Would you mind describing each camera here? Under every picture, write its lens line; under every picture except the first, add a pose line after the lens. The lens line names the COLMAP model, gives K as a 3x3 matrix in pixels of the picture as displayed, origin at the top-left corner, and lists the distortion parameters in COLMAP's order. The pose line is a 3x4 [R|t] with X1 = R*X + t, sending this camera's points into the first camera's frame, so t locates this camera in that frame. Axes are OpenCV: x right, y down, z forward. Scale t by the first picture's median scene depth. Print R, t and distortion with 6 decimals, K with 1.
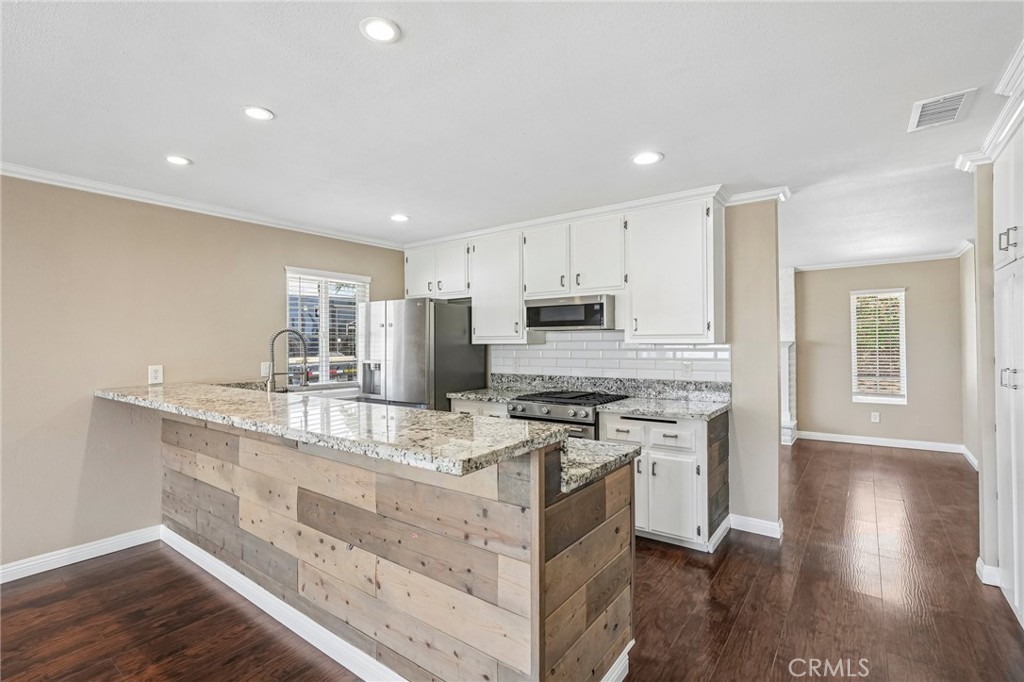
lens RADIAL K [[468.2, 0, 512.0], [0, 468.2, 341.0], [0, 0, 1]] dist [-0.009998, 0.000796]
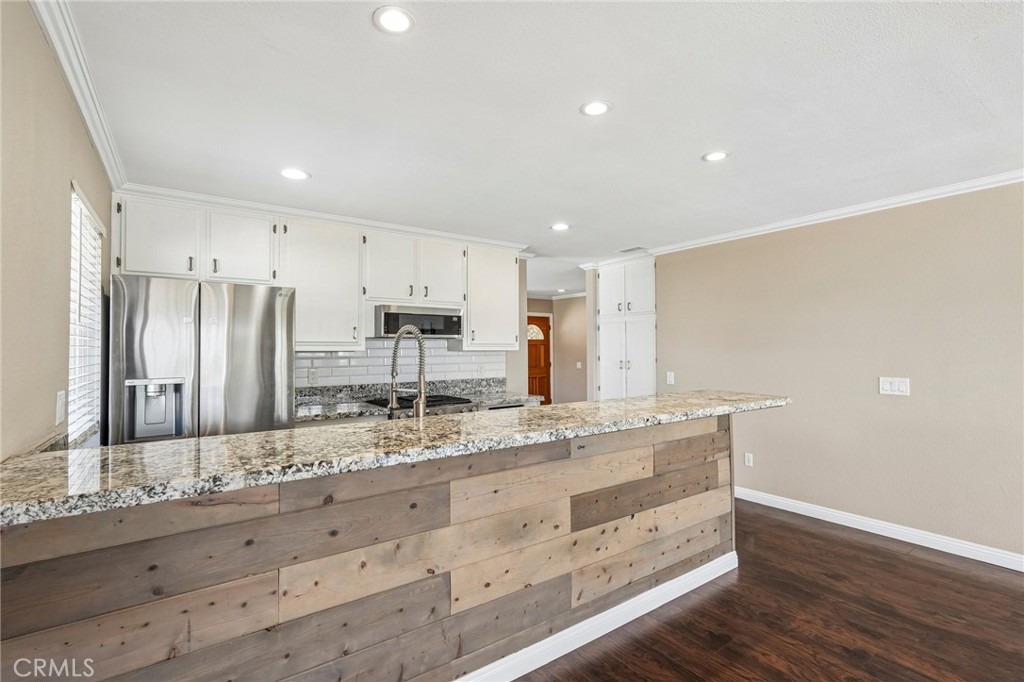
lens RADIAL K [[468.2, 0, 512.0], [0, 468.2, 341.0], [0, 0, 1]] dist [-0.009998, 0.000796]
pose [[0.311448, 0.022014, 0.950008, -0.877085], [-0.000877, 0.999738, -0.022879, 0.008358], [-0.950263, 0.006292, 0.311385, 0.502325]]
